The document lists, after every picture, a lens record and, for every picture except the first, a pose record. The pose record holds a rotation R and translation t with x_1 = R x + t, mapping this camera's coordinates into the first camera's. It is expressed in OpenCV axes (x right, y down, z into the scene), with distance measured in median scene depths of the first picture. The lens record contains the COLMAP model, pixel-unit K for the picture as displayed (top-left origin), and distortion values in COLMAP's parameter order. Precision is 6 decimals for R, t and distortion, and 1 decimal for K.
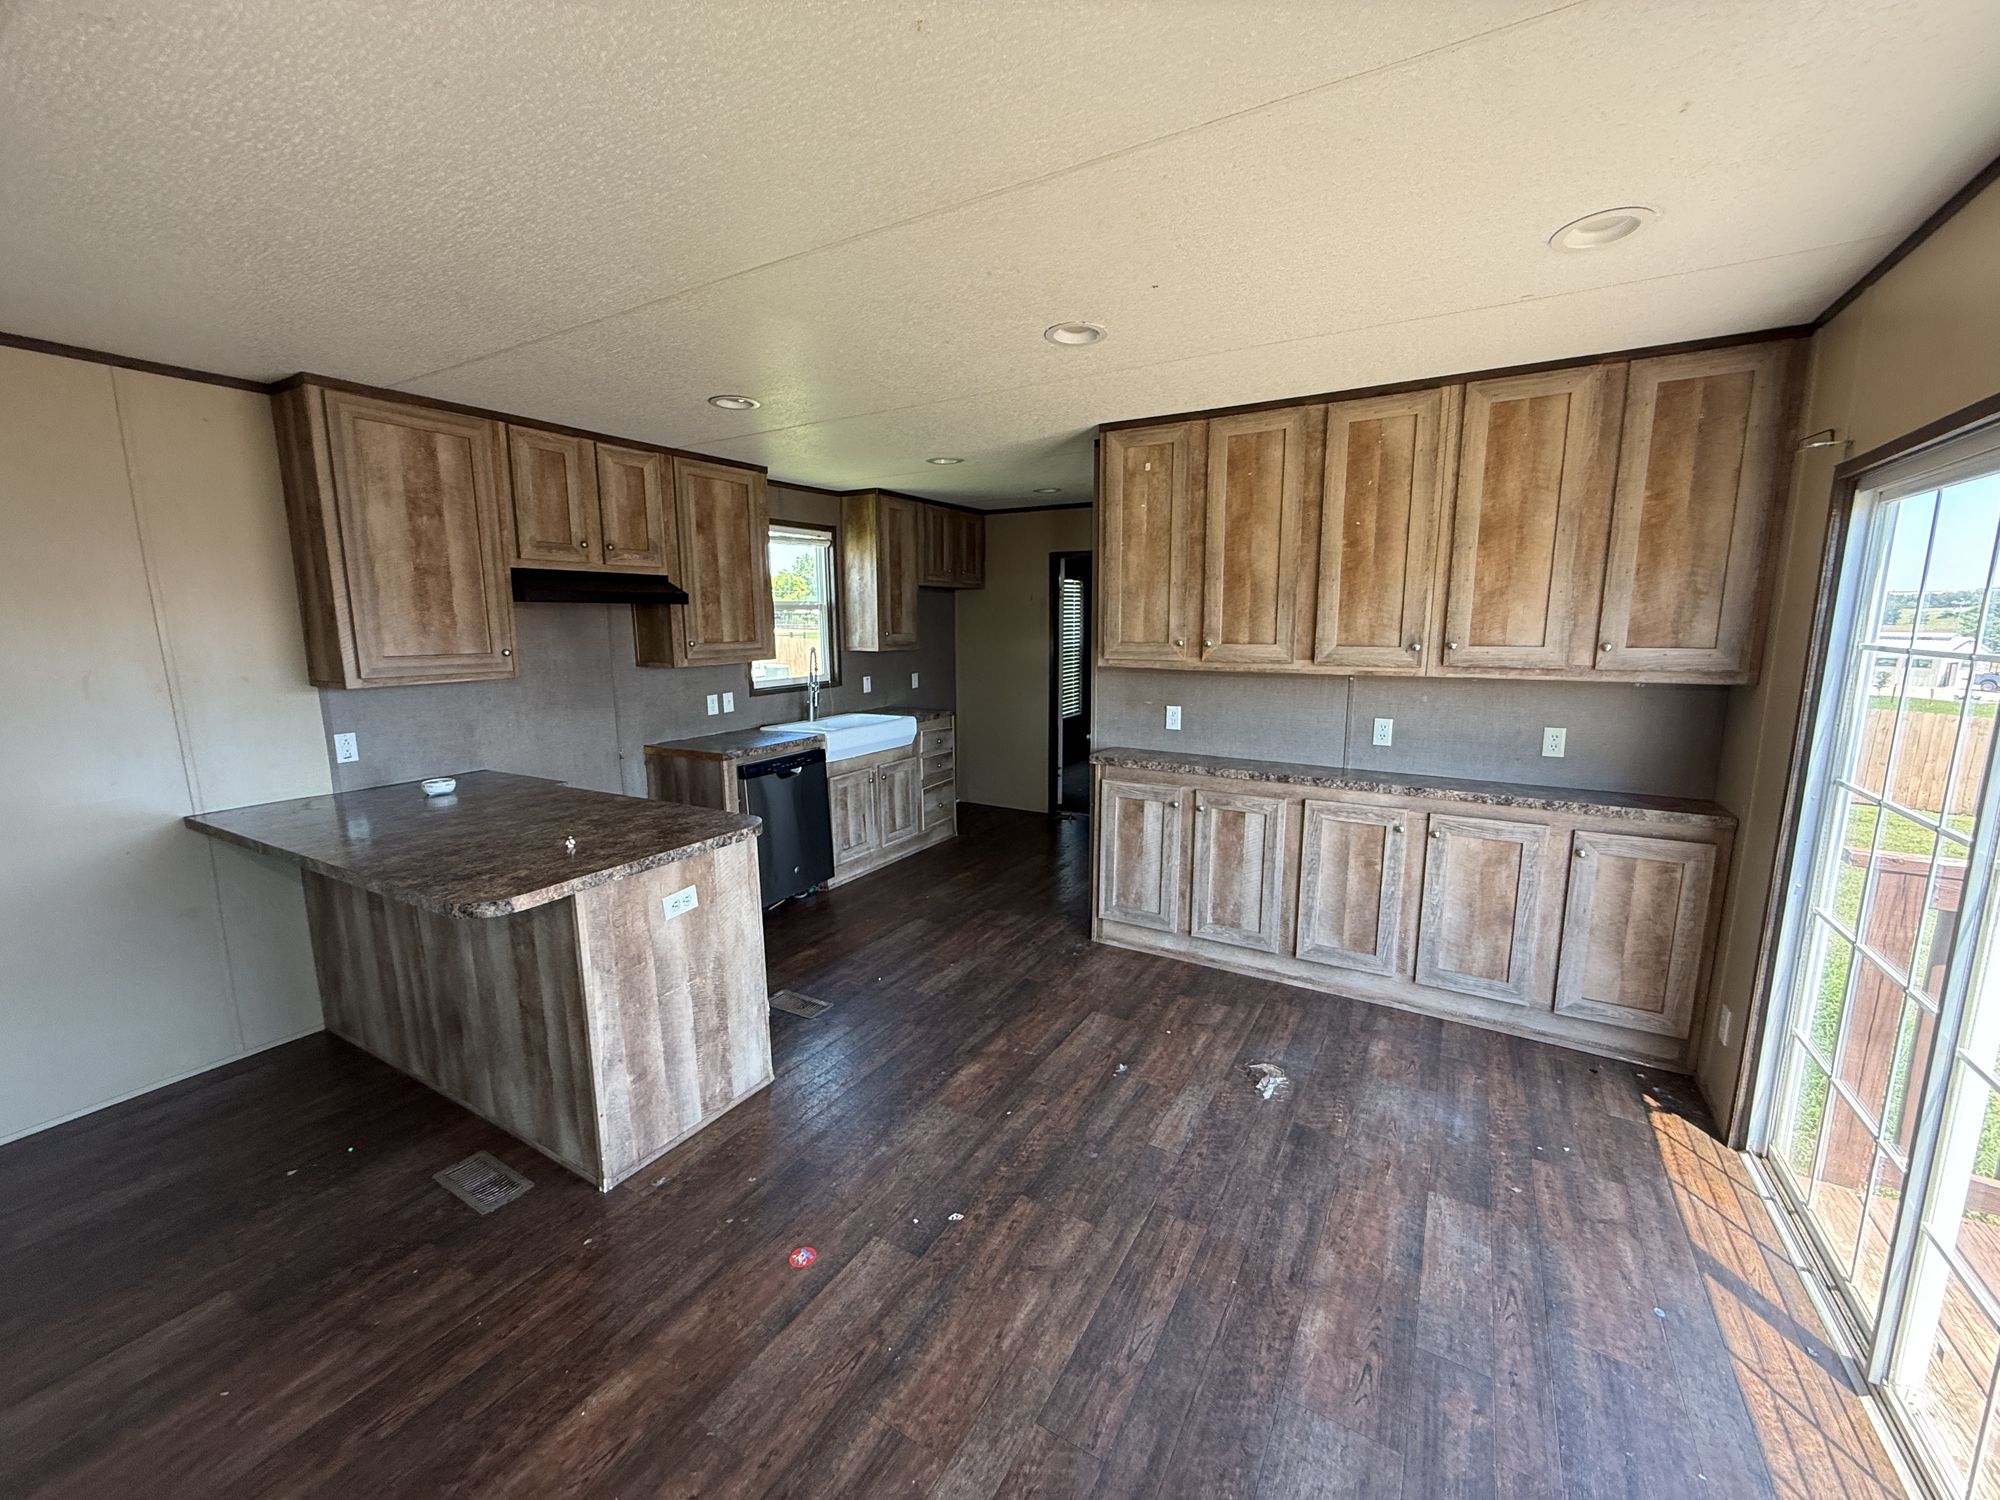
lens RADIAL K [[786.8, 0, 1004.1], [0, 786.8, 757.6], [0, 0, 1]] dist [-0.008856, 0.000492]
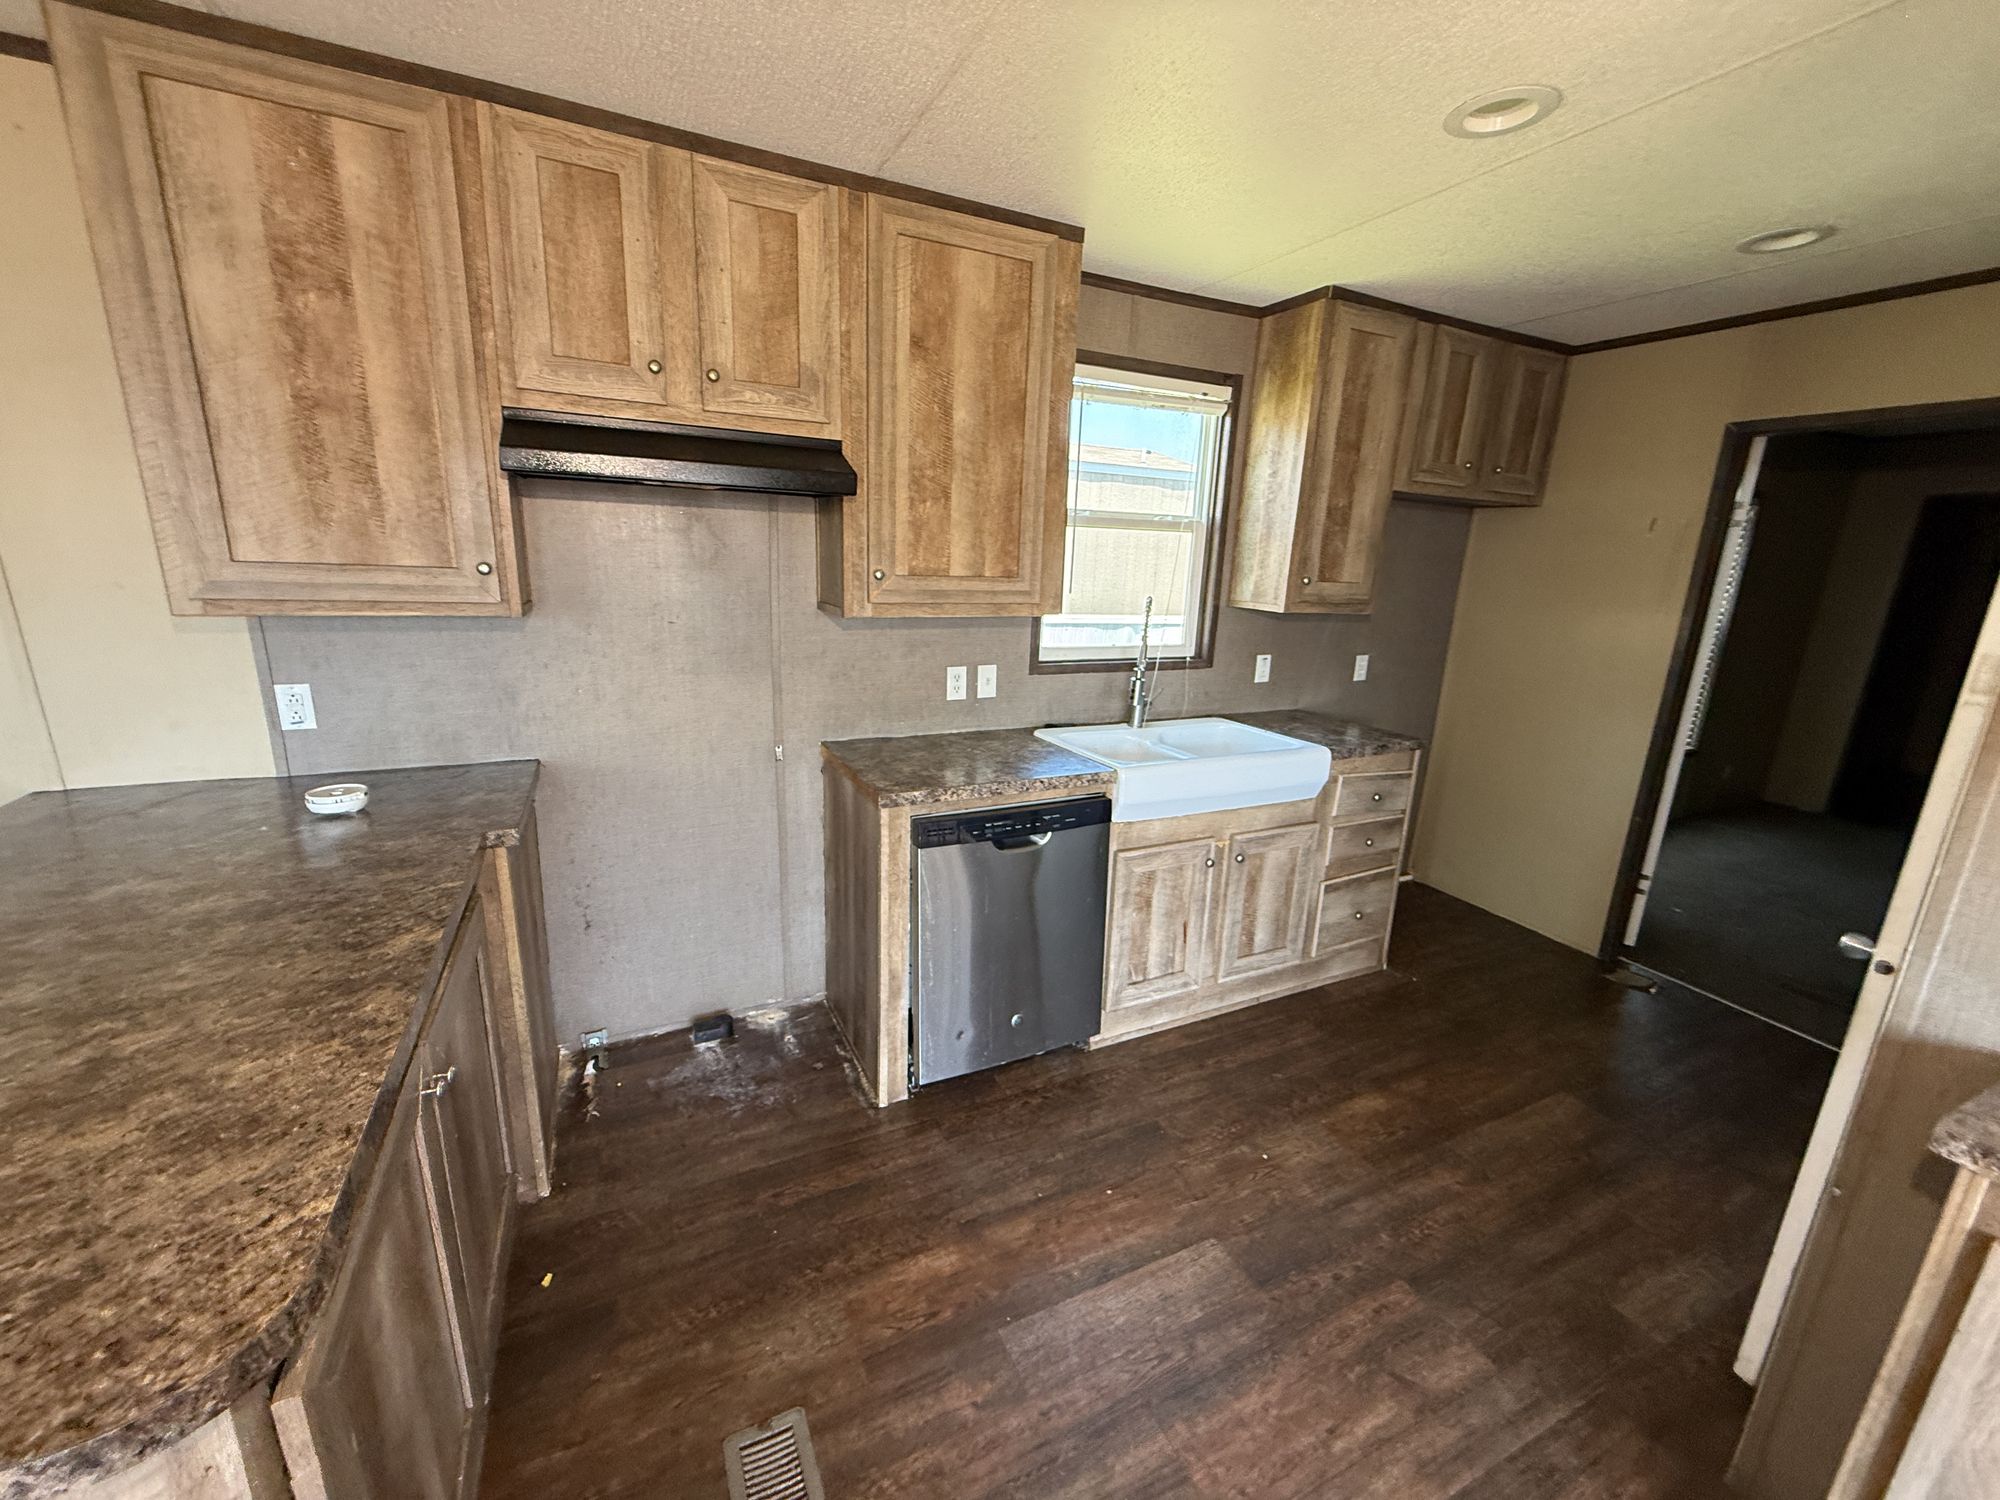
lens RADIAL K [[786.8, 0, 972.4], [0, 786.8, 745.2], [0, 0, 1]] dist [-0.008856, 0.000492]
pose [[0.820046, 0.173541, -0.545351, -0.033307], [-0.143829, 0.984826, 0.097114, -0.086003], [0.553929, -0.001201, 0.832563, 0.552217]]
